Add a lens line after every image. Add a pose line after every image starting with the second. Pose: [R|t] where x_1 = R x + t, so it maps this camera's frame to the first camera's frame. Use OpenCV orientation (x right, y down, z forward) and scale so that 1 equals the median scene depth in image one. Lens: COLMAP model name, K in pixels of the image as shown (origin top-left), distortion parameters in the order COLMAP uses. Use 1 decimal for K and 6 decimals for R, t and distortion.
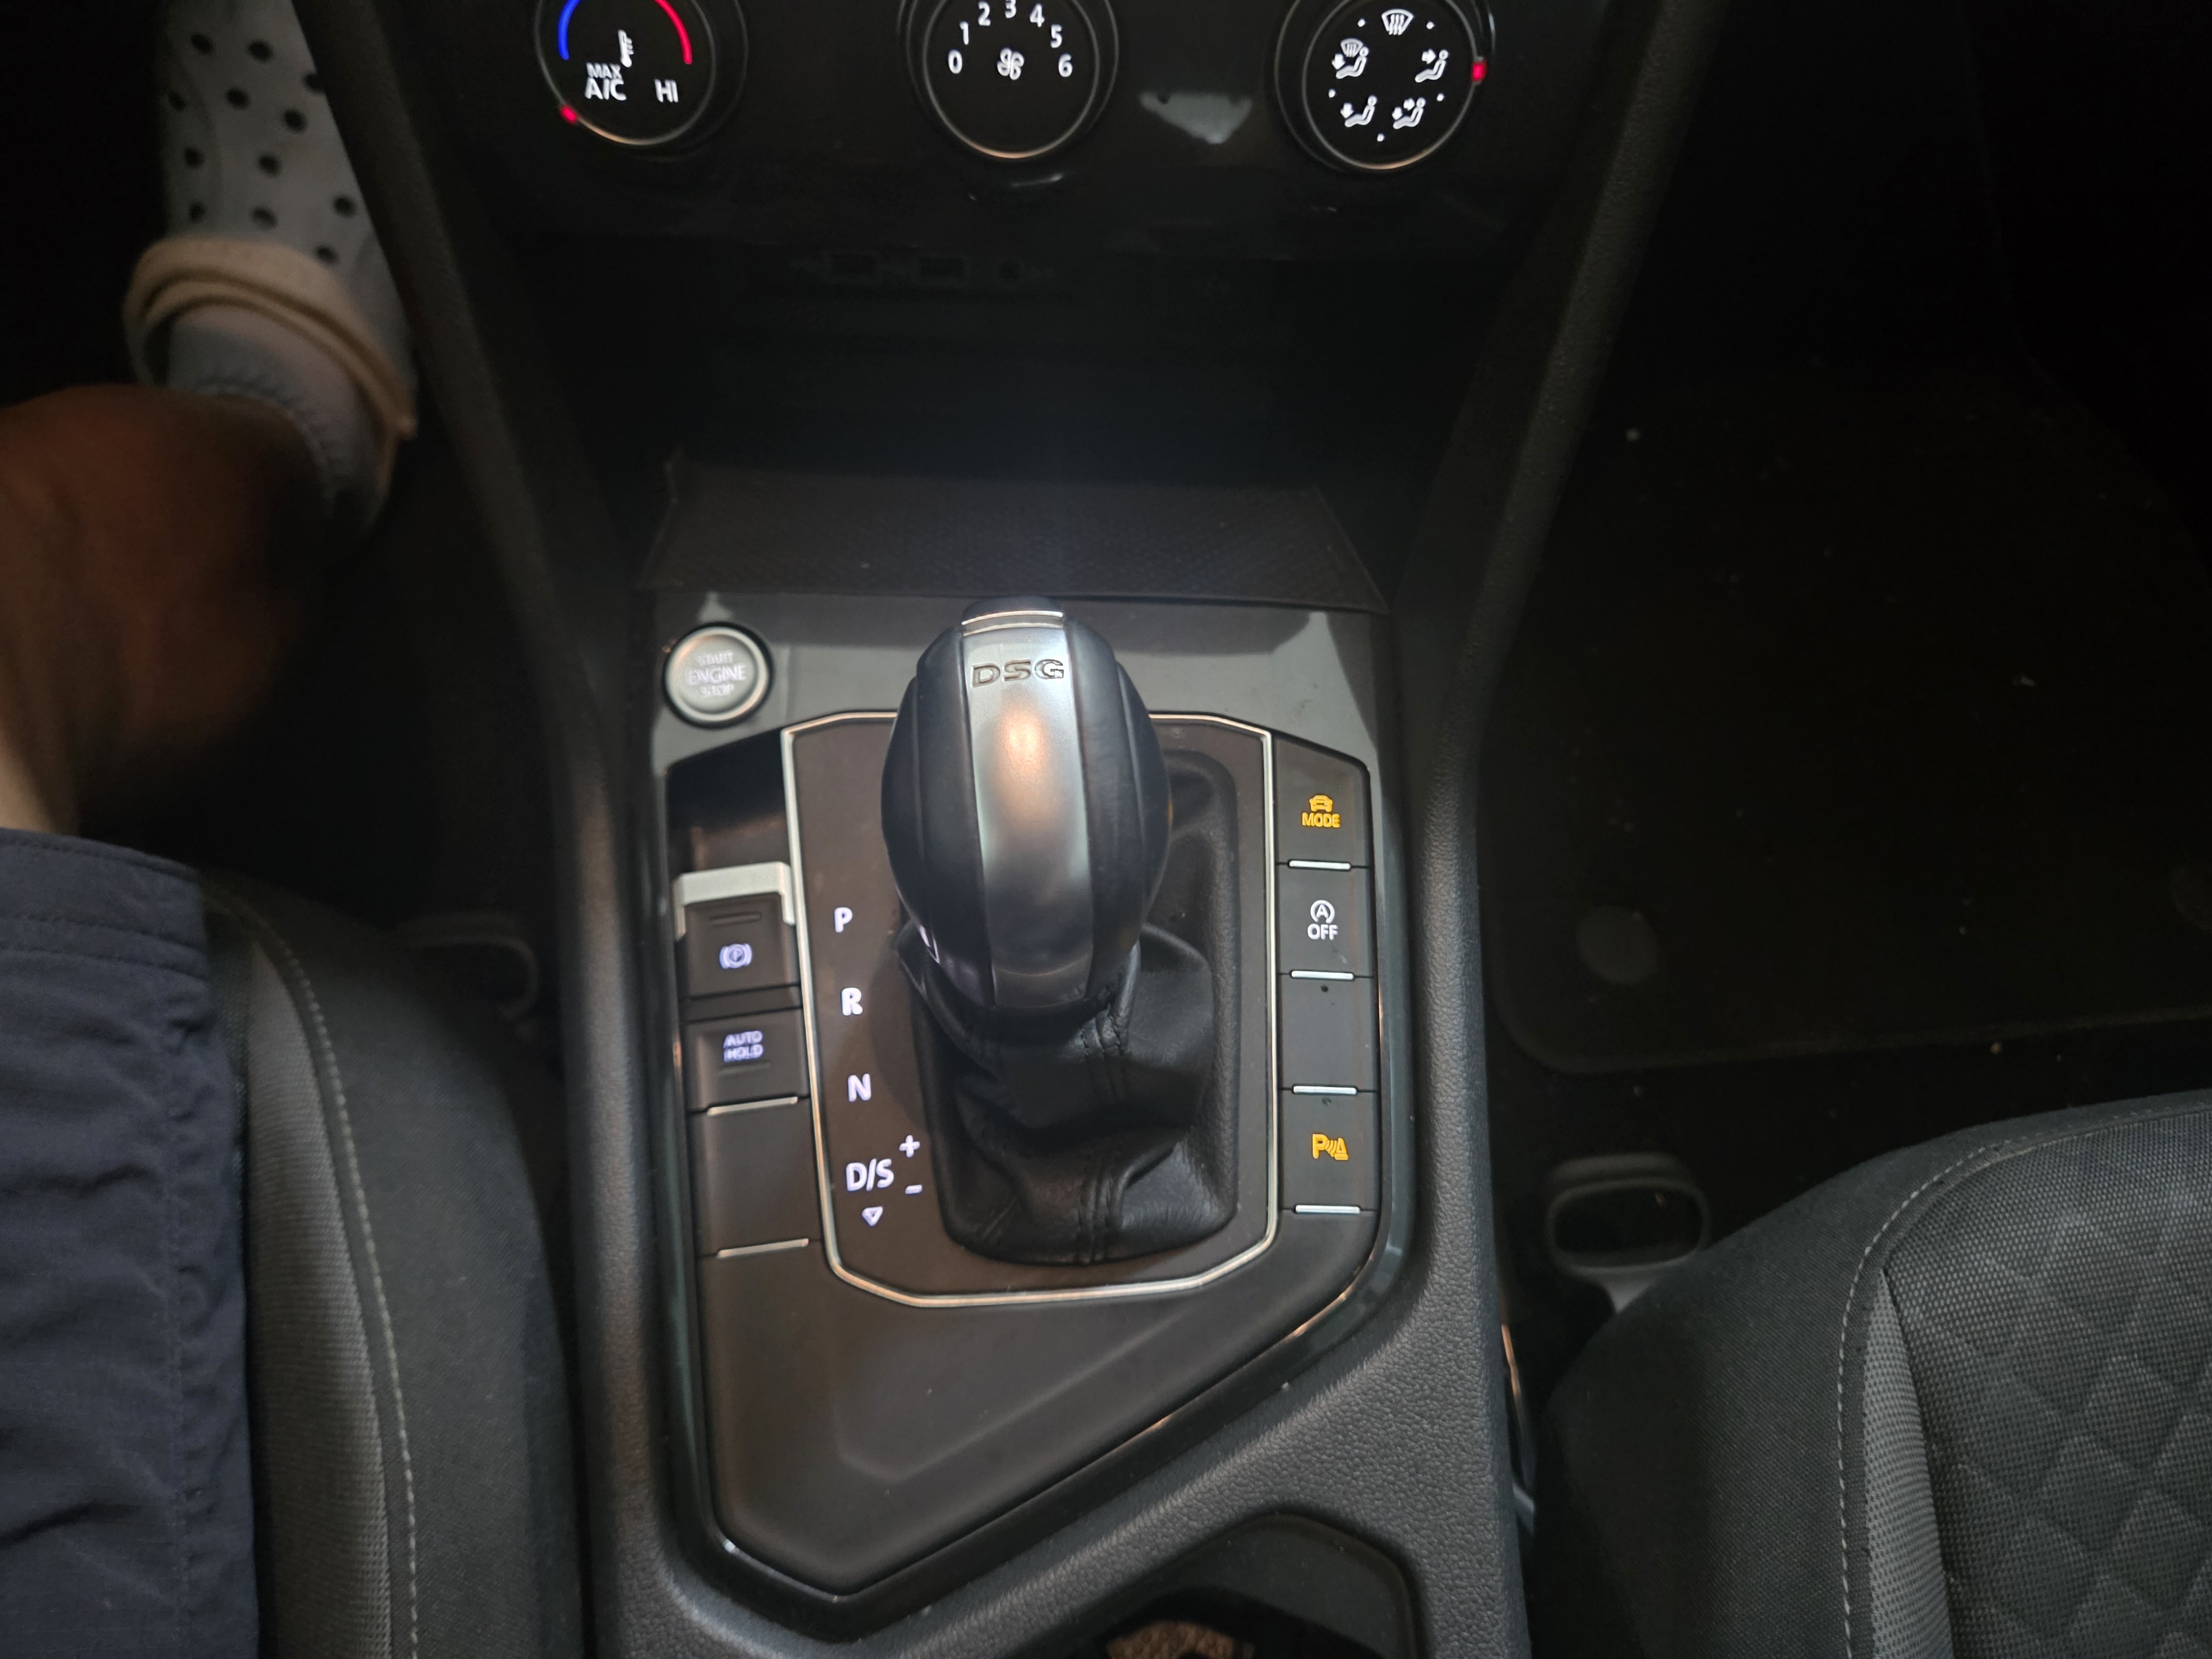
lens RADIAL K [[1539.9, 0, 1099.9], [0, 1539.9, 834.1], [0, 0, 1]] dist [0.032105, -0.065177]
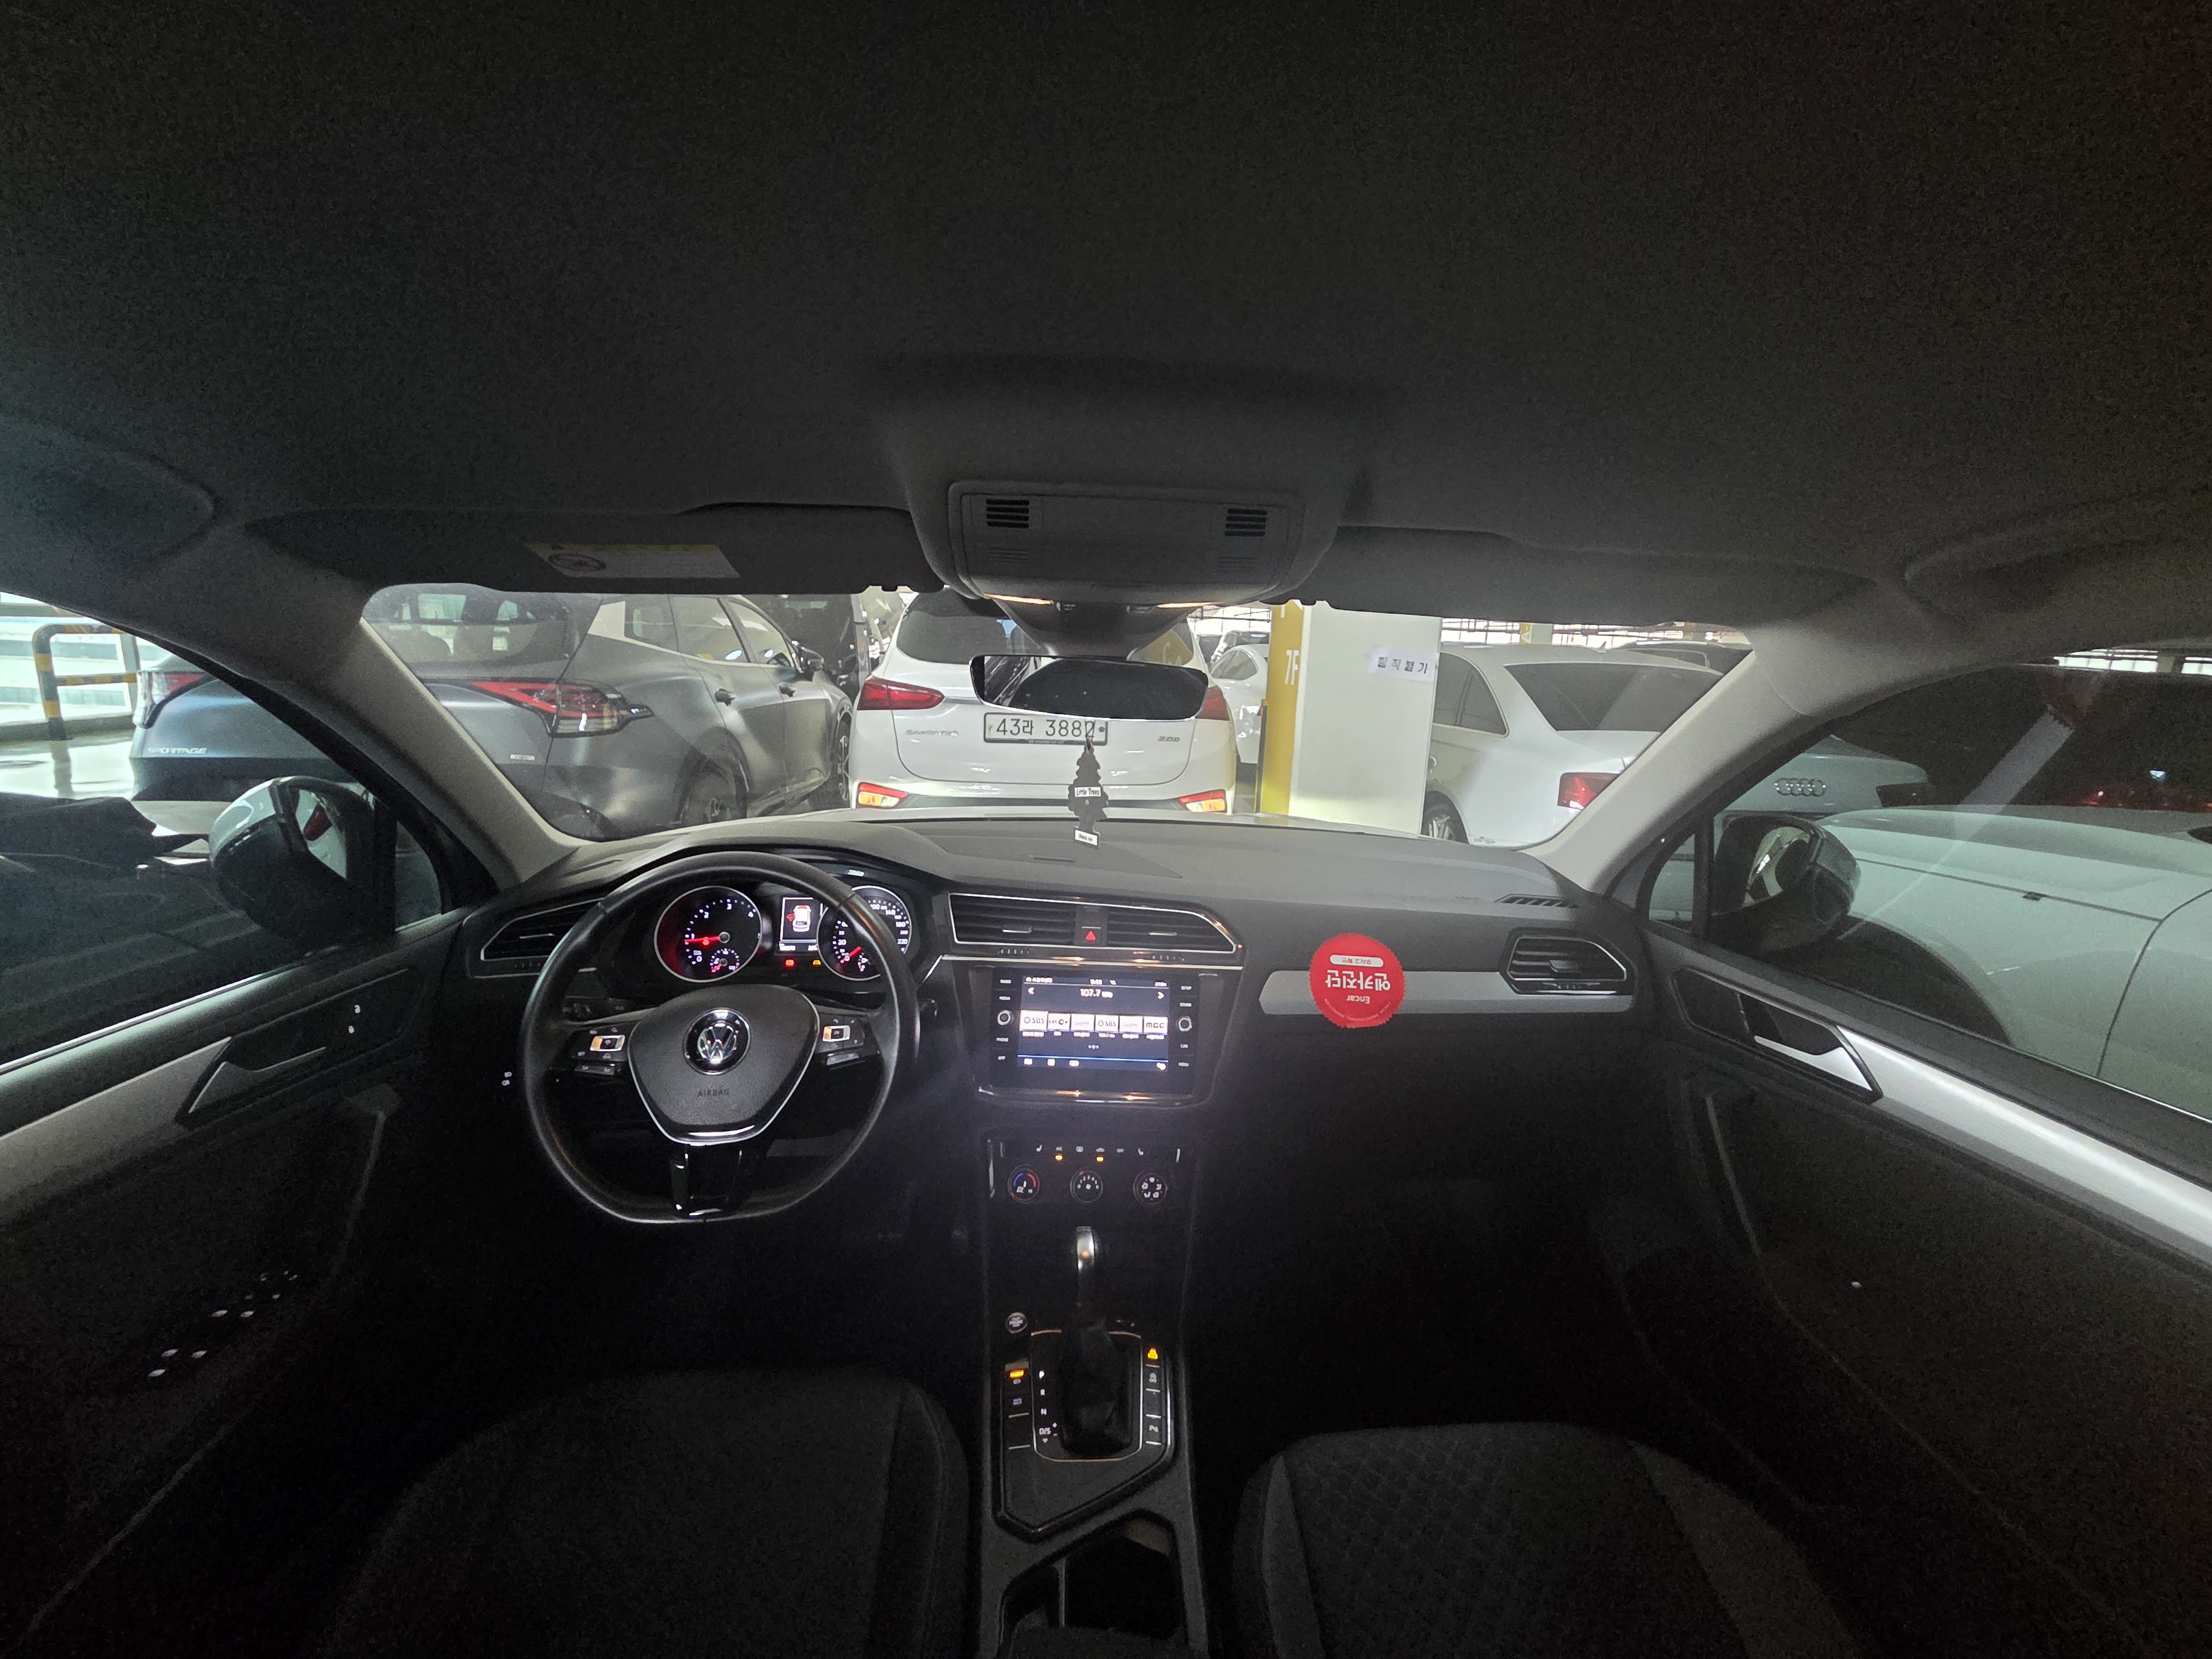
lens RADIAL K [[908.1, 0, 1123.7], [0, 908.1, 821.9], [0, 0, 1]] dist [0.017914, -0.013474]
pose [[0.999975, -0.004753, -0.005283, 0.103258], [-0.001755, 0.555200, -0.831715, 1.614285], [0.006887, 0.831703, 0.555178, -2.087304]]
